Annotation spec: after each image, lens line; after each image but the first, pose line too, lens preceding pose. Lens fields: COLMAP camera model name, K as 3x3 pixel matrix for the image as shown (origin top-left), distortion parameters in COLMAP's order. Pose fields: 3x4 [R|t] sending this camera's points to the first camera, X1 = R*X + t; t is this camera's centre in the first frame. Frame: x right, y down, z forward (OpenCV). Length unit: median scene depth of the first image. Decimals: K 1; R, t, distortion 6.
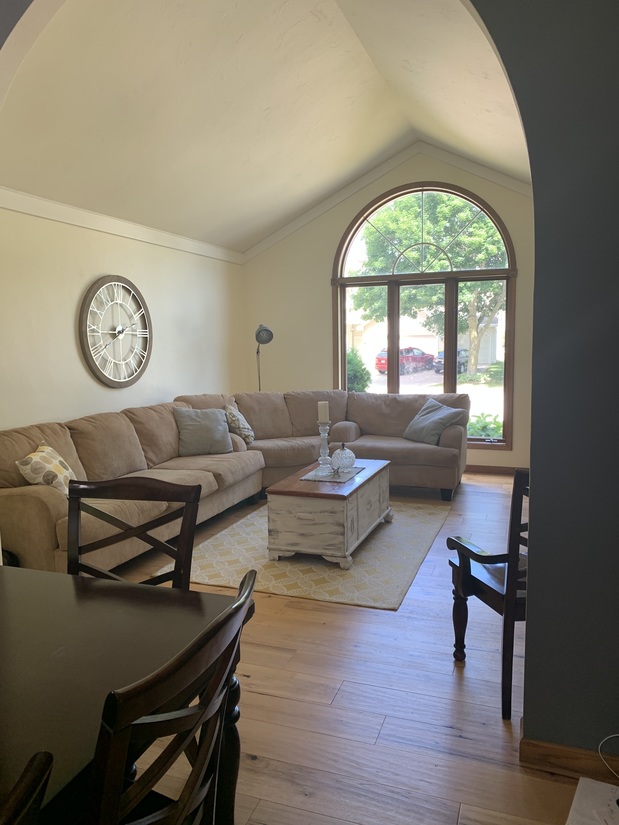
lens RADIAL K [[623.9, 0, 309.5], [0, 623.9, 412.5], [0, 0, 1]] dist [0.081875, -0.192353]
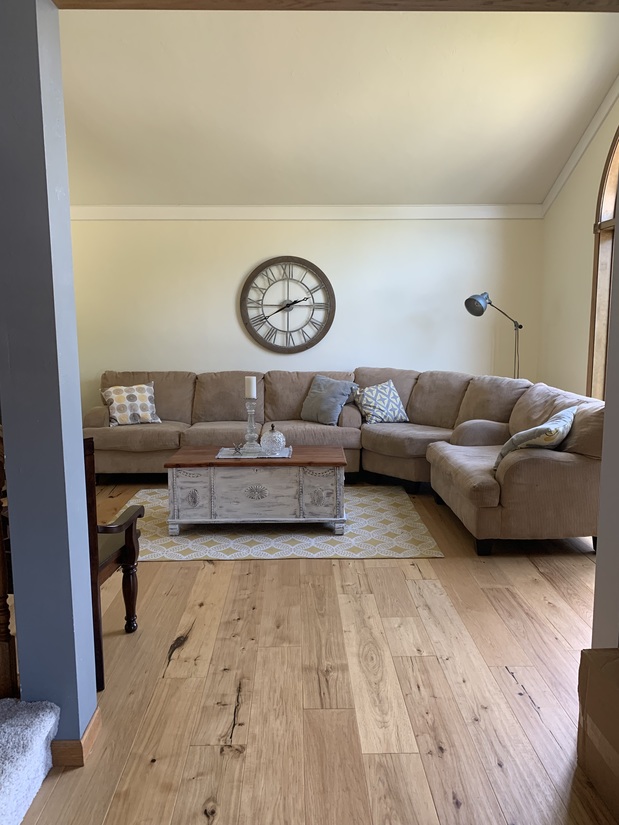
lens RADIAL K [[623.9, 0, 309.5], [0, 623.9, 412.5], [0, 0, 1]] dist [0.081875, -0.192353]
pose [[0.360060, 0.153473, -0.920219, 0.803933], [-0.107403, 0.986637, 0.122526, -0.077080], [0.926726, 0.054718, 0.371731, 0.608315]]
